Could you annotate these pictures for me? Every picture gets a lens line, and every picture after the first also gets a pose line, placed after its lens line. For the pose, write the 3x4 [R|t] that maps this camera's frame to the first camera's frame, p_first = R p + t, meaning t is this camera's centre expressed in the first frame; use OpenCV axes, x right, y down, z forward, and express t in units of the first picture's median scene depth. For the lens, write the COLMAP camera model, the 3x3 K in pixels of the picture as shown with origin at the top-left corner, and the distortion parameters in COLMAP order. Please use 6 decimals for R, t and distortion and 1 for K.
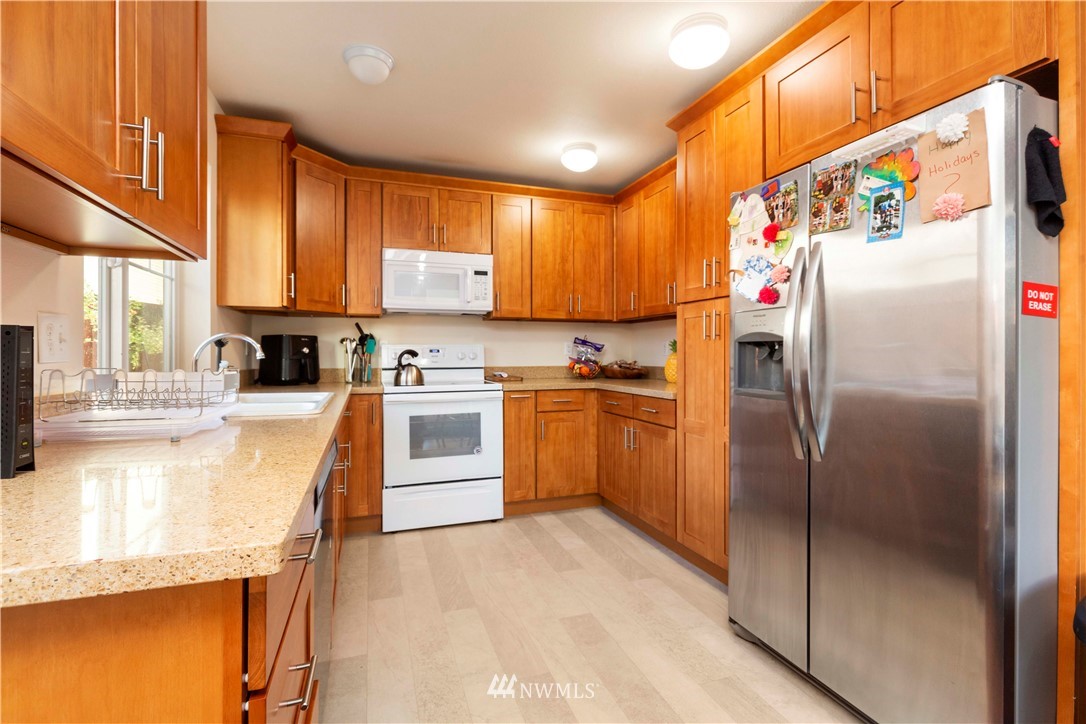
lens RADIAL K [[494.6, 0, 540.0], [0, 494.6, 354.0], [0, 0, 1]] dist [0.005303, 0.000680]
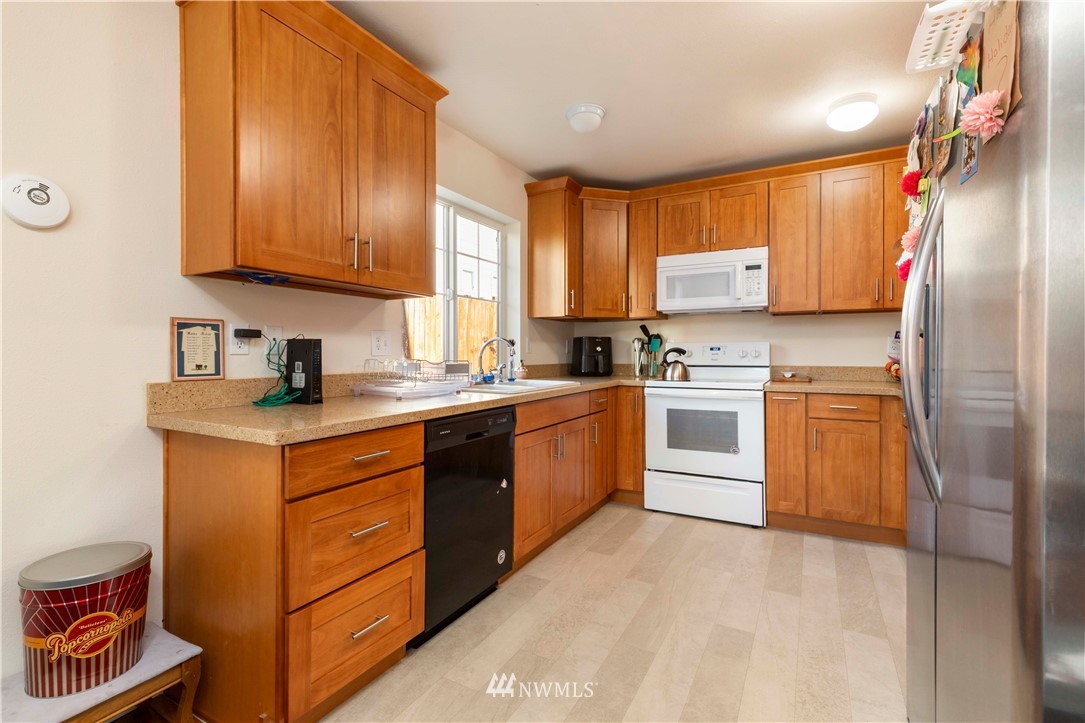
lens RADIAL K [[494.1, 0, 546.2], [0, 494.1, 353.1], [0, 0, 1]] dist [0.005303, 0.000680]
pose [[0.671523, 0.002925, -0.740978, 0.352806], [-0.000130, 0.999993, 0.003830, -0.001453], [0.740984, -0.002475, 0.671518, 0.064759]]
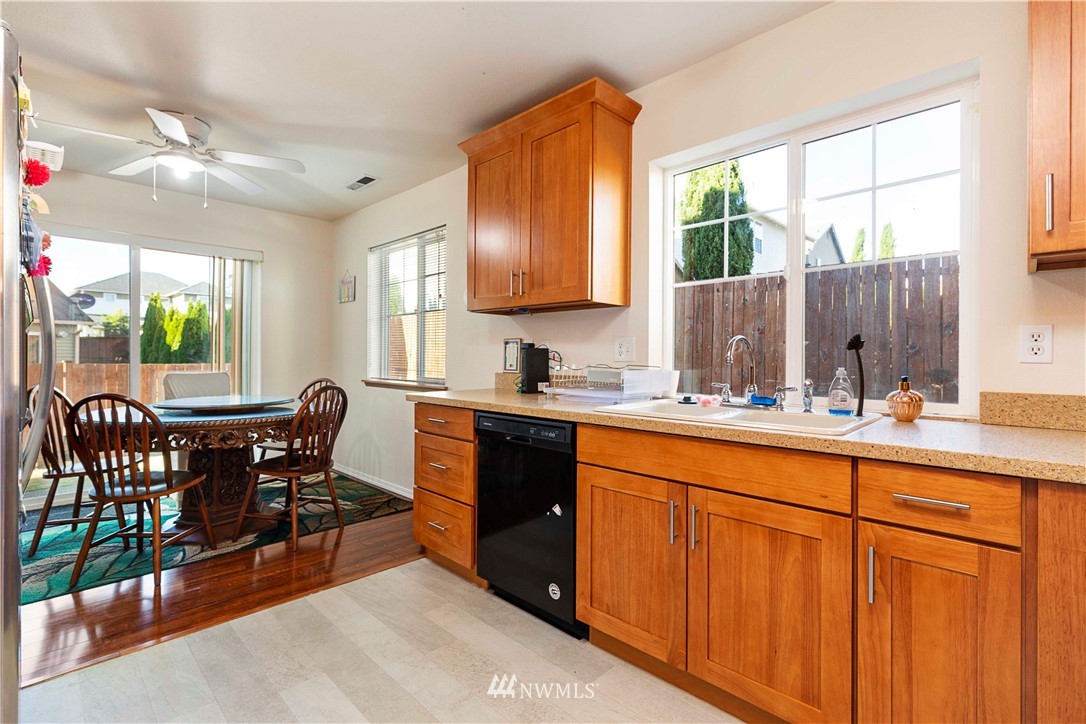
lens RADIAL K [[494.6, 0, 522.8], [0, 494.6, 357.0], [0, 0, 1]] dist [0.005303, 0.000680]
pose [[-0.906247, -0.007408, -0.422684, 0.089810], [-0.007026, 0.999972, -0.002460, 0.001409], [0.422691, 0.000740, -0.906274, 1.021910]]
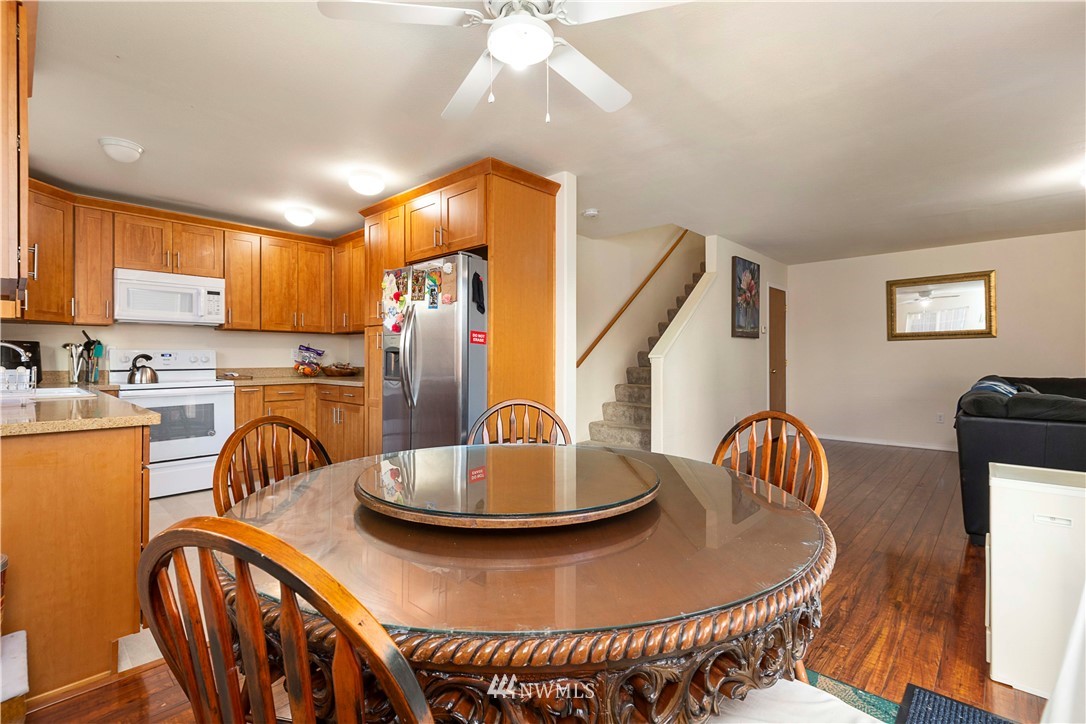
lens RADIAL K [[494.6, 0, 541.6], [0, 494.6, 357.6], [0, 0, 1]] dist [0.005303, 0.000680]
pose [[0.883667, 0.000994, 0.468115, 0.029065], [-0.000652, 0.999999, -0.000891, -0.000161], [-0.468115, 0.000482, 0.883667, -0.540737]]
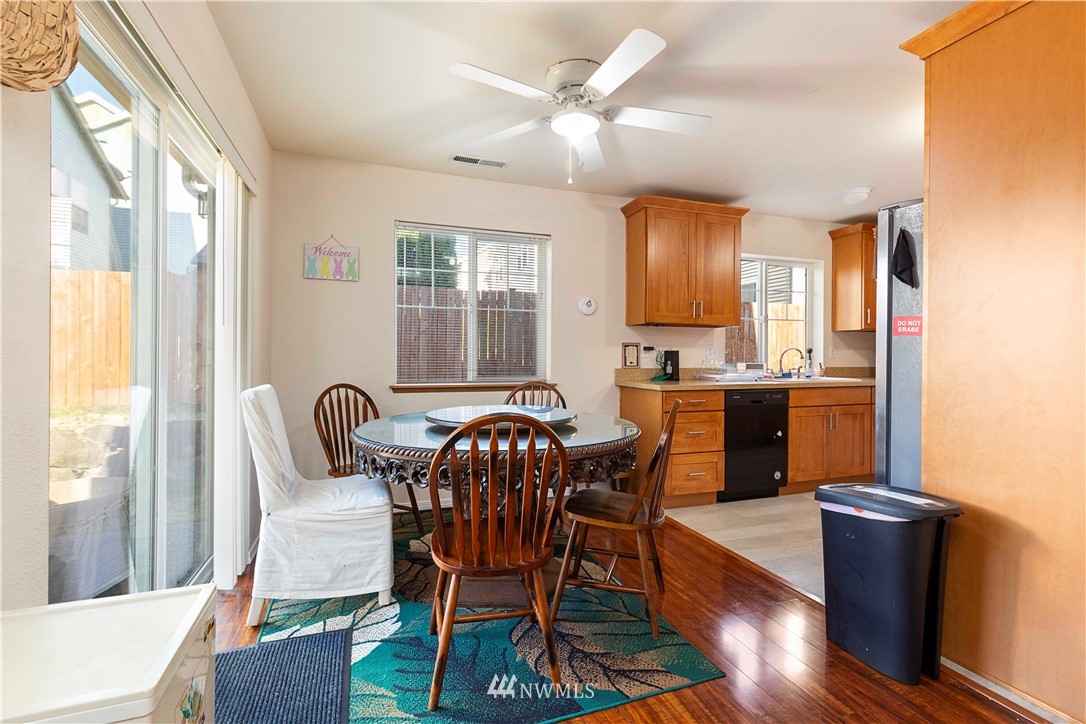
lens RADIAL K [[494.6, 0, 532.4], [0, 494.6, 359.9], [0, 0, 1]] dist [0.005303, 0.000680]
pose [[-0.008443, 0.007282, -0.999938, 1.006324], [-0.001866, 0.999972, 0.007298, -0.000718], [0.999963, 0.001927, -0.008429, -0.102349]]
